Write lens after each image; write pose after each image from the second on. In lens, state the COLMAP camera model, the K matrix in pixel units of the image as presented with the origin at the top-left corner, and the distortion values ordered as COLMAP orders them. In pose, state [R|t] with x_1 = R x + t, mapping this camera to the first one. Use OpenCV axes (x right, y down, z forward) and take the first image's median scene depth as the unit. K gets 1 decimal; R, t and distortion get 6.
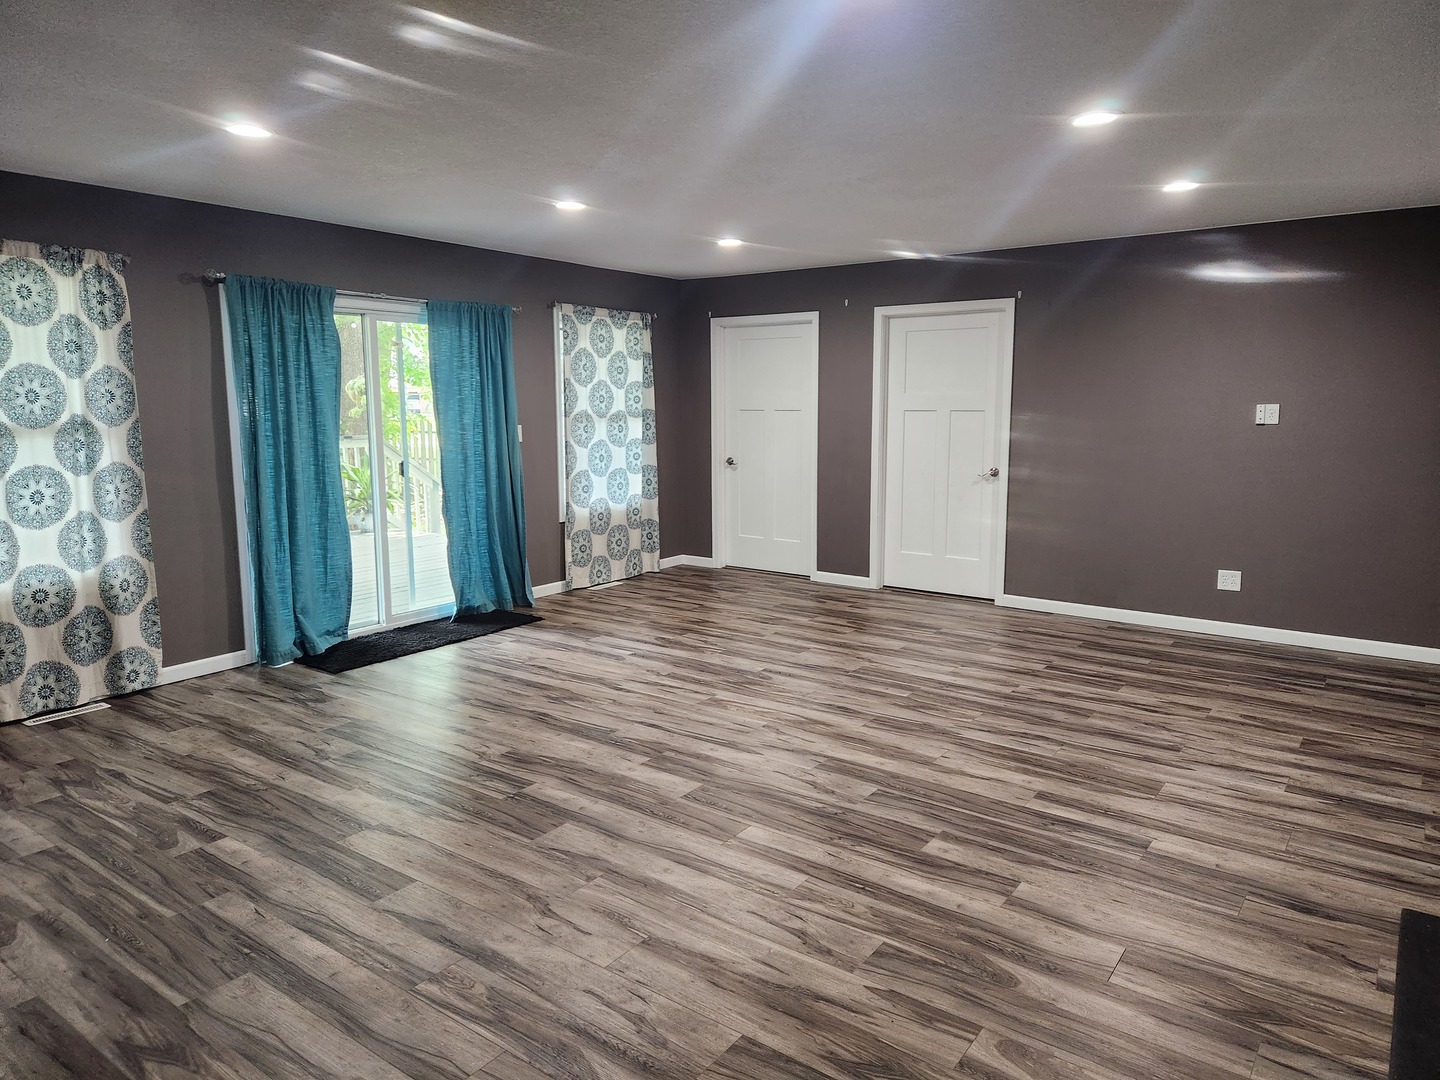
lens RADIAL K [[964.8, 0, 715.8], [0, 964.8, 532.1], [0, 0, 1]] dist [0.073836, -0.071513]
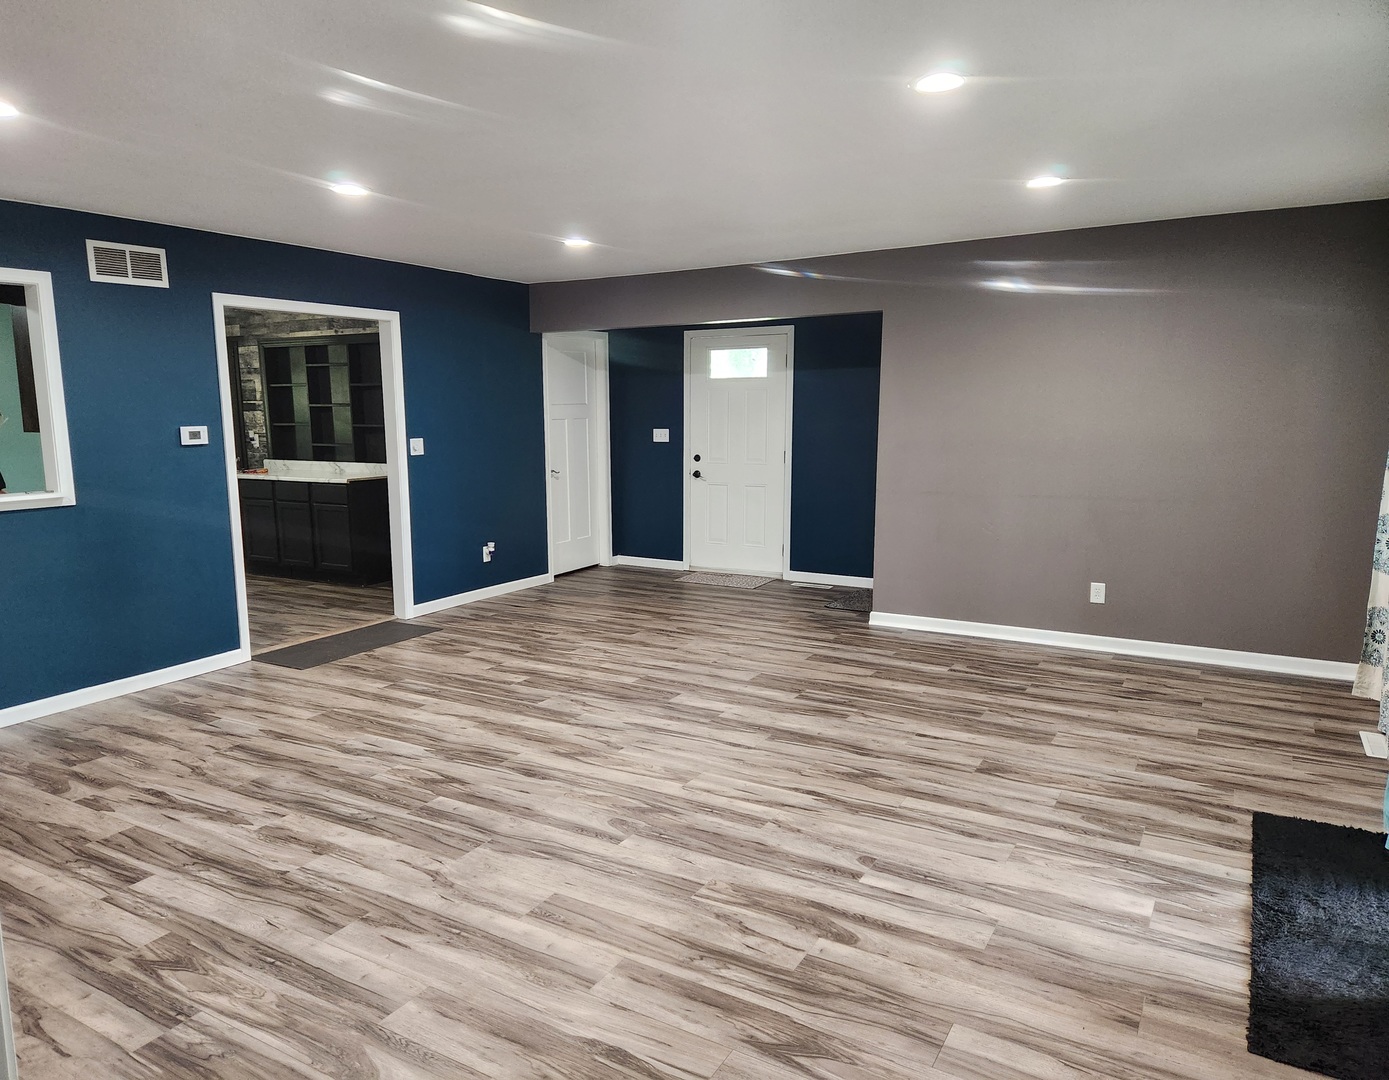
lens RADIAL K [[988.2, 0, 694.5], [0, 988.2, 540.0], [0, 0, 1]] dist [0.046945, -0.001382]
pose [[-0.992962, 0.029522, -0.114690, 0.090168], [-0.003316, 0.961121, 0.276109, -0.293413], [0.118383, 0.274546, -0.954259, 2.007707]]
